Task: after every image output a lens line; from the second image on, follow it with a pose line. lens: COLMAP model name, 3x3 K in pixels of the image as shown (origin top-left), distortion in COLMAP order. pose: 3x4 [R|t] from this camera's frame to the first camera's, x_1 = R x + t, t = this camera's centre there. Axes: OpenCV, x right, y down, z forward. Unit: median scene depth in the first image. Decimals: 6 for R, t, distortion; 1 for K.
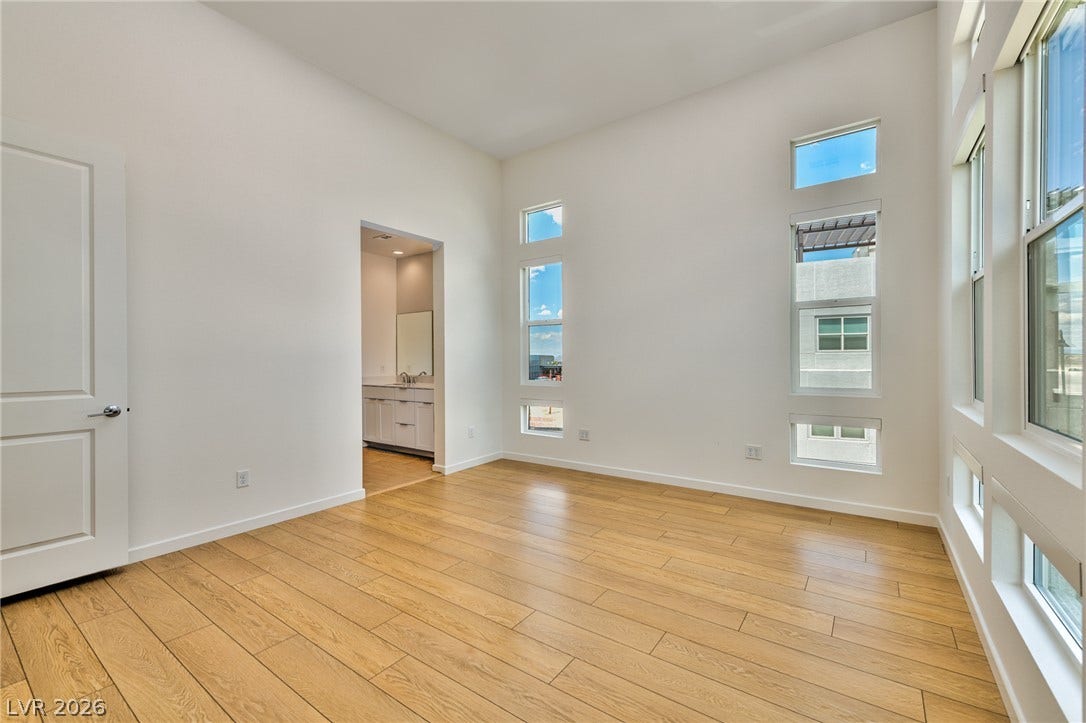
lens RADIAL K [[414.1, 0, 522.6], [0, 414.1, 356.5], [0, 0, 1]] dist [0.000292, -0.000188]
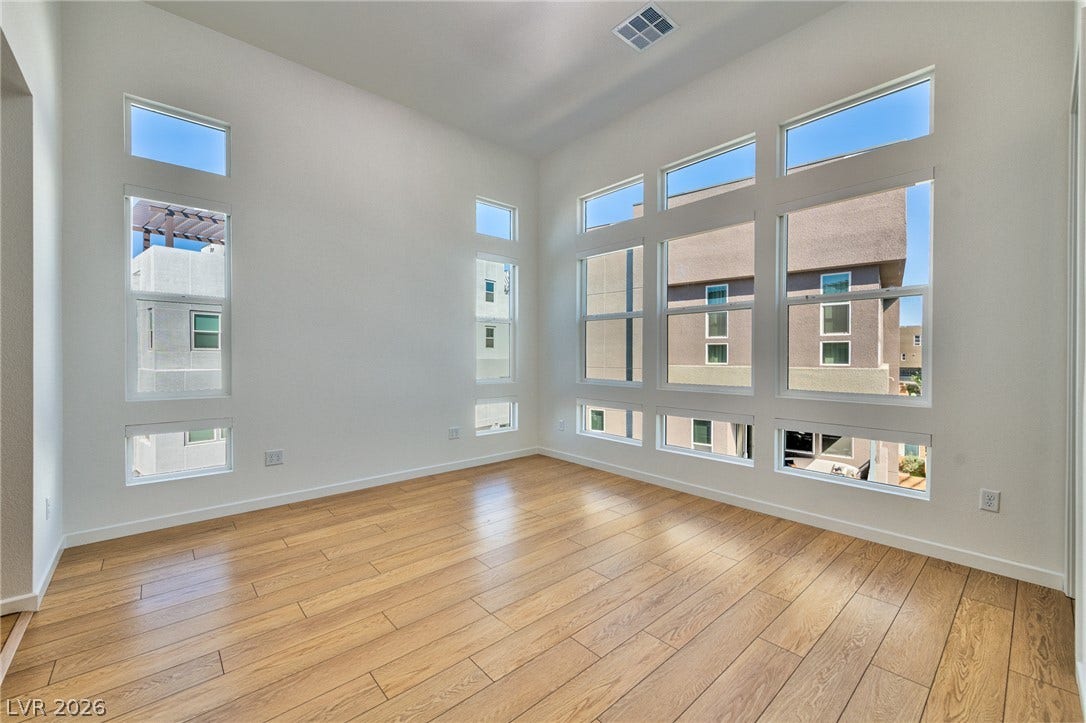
lens RADIAL K [[438.6, 0, 541.2], [0, 438.6, 353.1], [0, 0, 1]] dist [-0.000527, -0.000692]
pose [[0.253699, 0.008898, 0.967242, -0.693994], [-0.003359, 0.999960, -0.008318, 0.006632], [-0.967277, -0.001139, 0.253719, 0.463737]]
